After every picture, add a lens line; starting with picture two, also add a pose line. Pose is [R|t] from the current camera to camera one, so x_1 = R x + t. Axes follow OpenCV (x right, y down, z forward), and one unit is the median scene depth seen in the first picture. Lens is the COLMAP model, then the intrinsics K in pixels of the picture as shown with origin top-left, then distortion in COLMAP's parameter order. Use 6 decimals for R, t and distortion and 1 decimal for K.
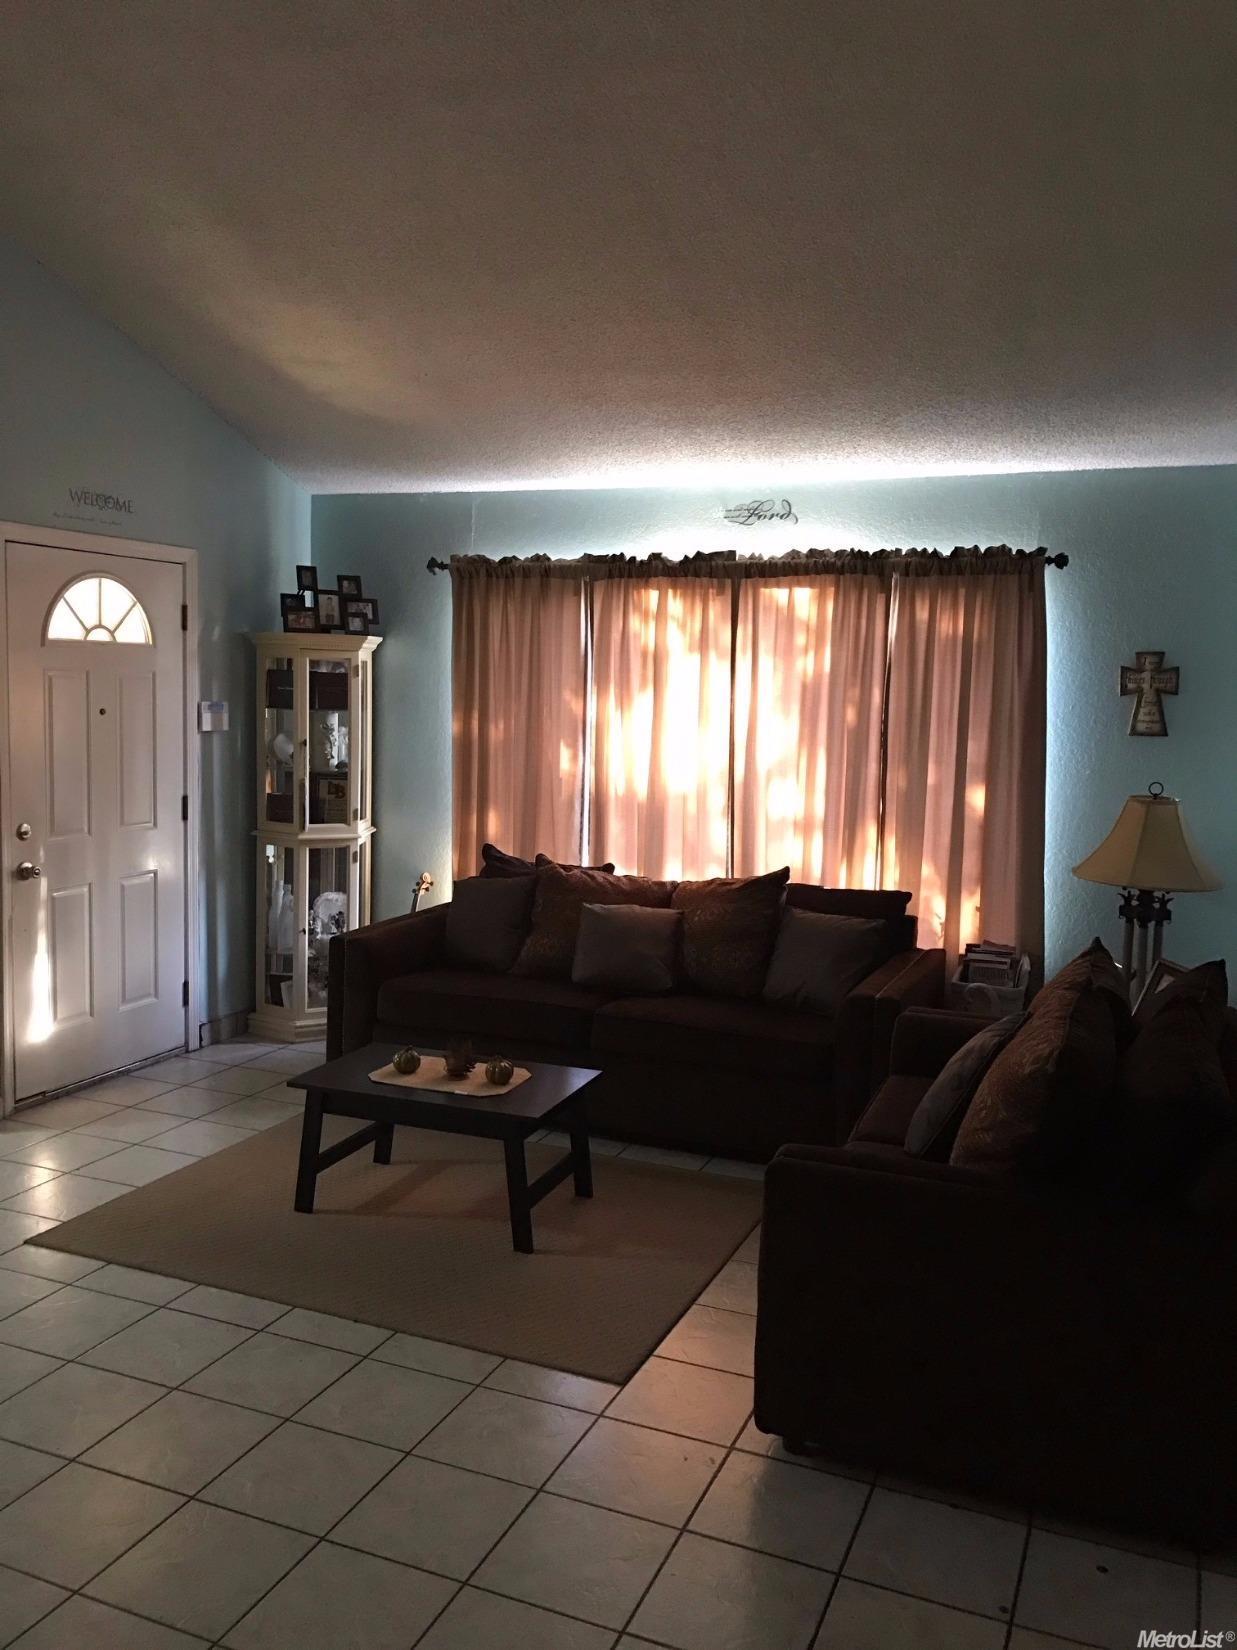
lens RADIAL K [[1361.1, 0, 626.1], [0, 1361.1, 839.1], [0, 0, 1]] dist [0.053596, -0.050649]
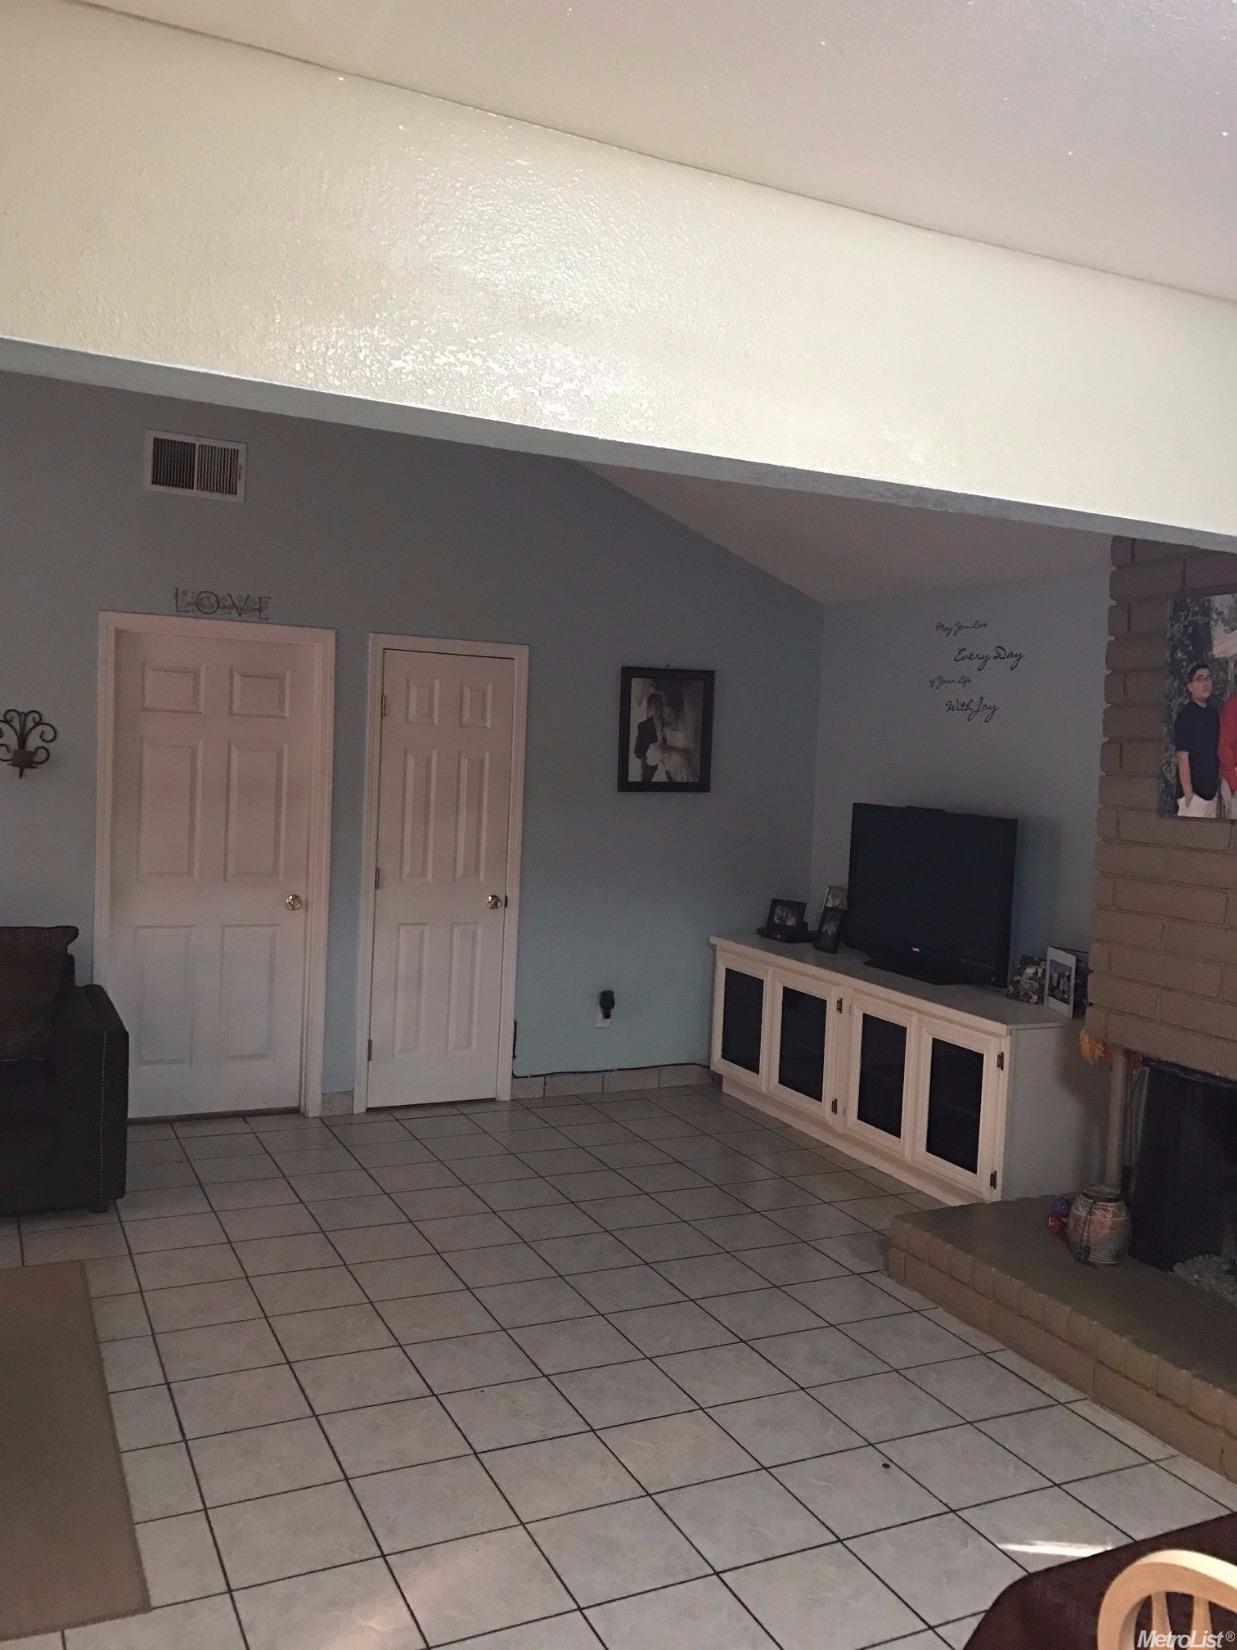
lens RADIAL K [[1361.1, 0, 615.3], [0, 1361.1, 824.3], [0, 0, 1]] dist [0.053596, -0.050649]
pose [[-0.734328, -0.088154, 0.673046, -0.711085], [0.027869, 0.986780, 0.159653, -0.122289], [-0.678223, 0.135995, -0.722163, 0.898964]]
